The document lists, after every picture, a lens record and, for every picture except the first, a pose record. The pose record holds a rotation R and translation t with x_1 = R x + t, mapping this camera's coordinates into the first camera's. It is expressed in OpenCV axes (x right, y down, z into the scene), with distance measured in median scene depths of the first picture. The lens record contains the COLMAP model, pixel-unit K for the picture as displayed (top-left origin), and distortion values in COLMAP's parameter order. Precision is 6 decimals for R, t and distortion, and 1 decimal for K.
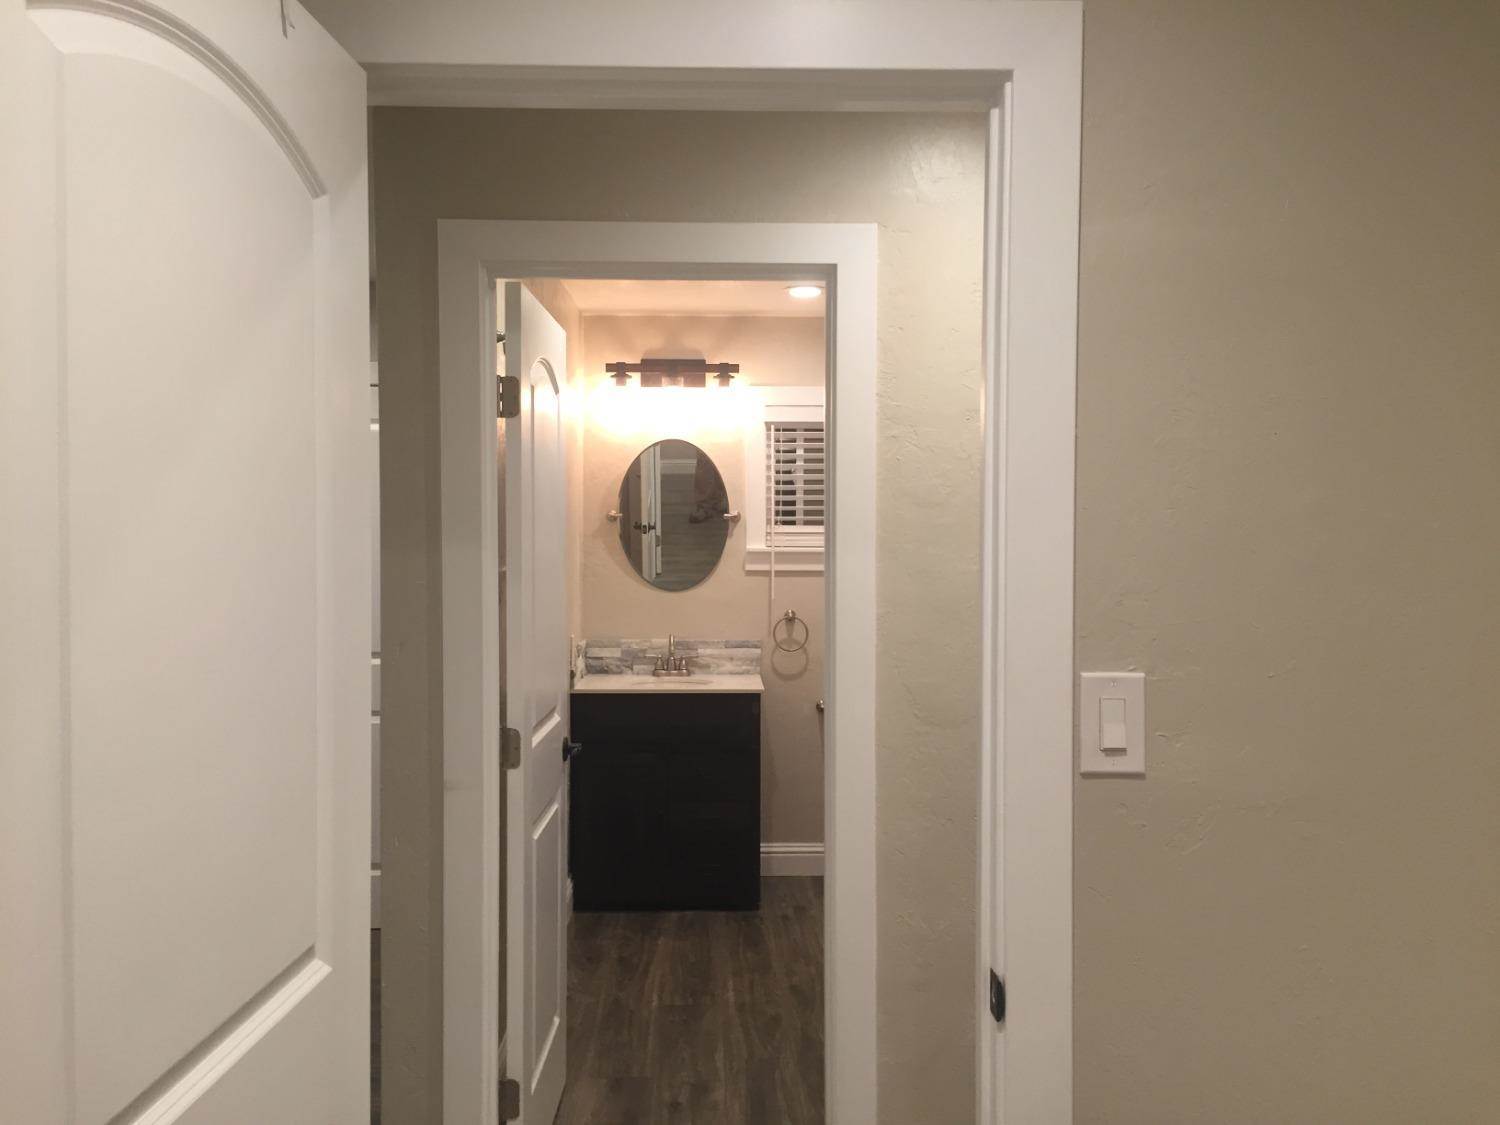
lens RADIAL K [[1276.2, 0, 750.6], [0, 1276.2, 561.4], [0, 0, 1]] dist [0.079166, -0.099160]
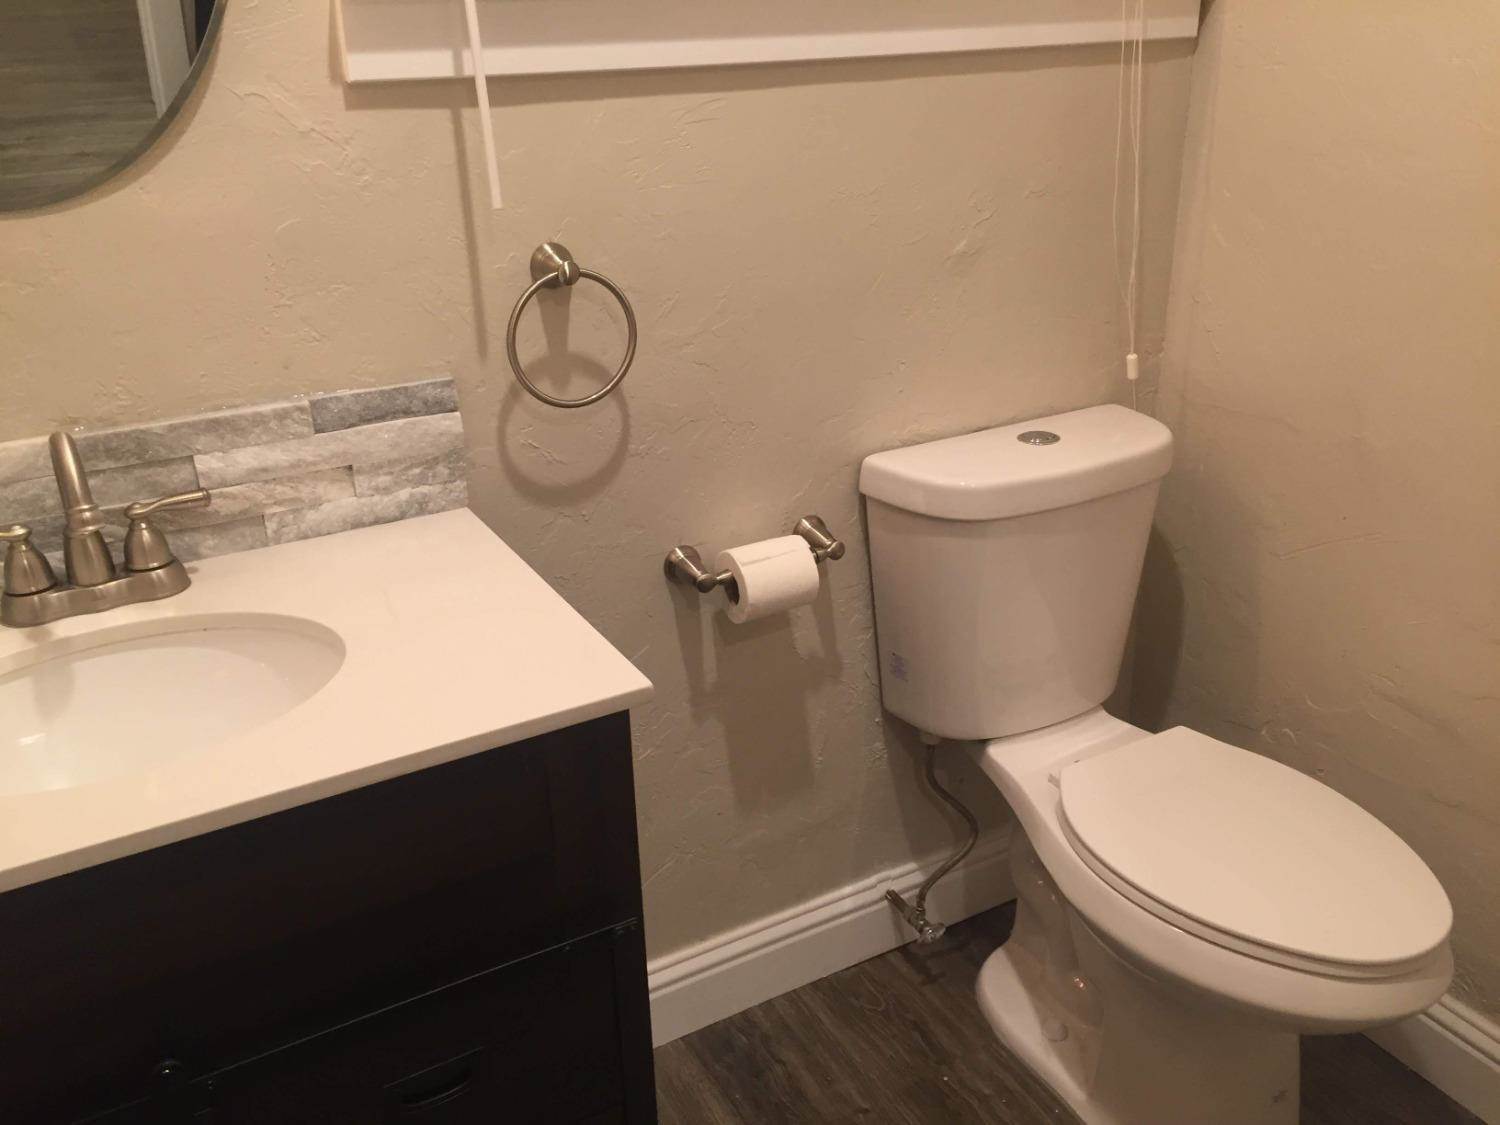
lens RADIAL K [[1276.2, 0, 750.4], [0, 1276.2, 564.3], [0, 0, 1]] dist [0.079166, -0.099160]
pose [[0.888456, -0.208264, 0.408988, -0.051350], [0.046608, 0.927451, 0.371028, 0.004570], [-0.456589, -0.310580, 0.833707, 0.751715]]
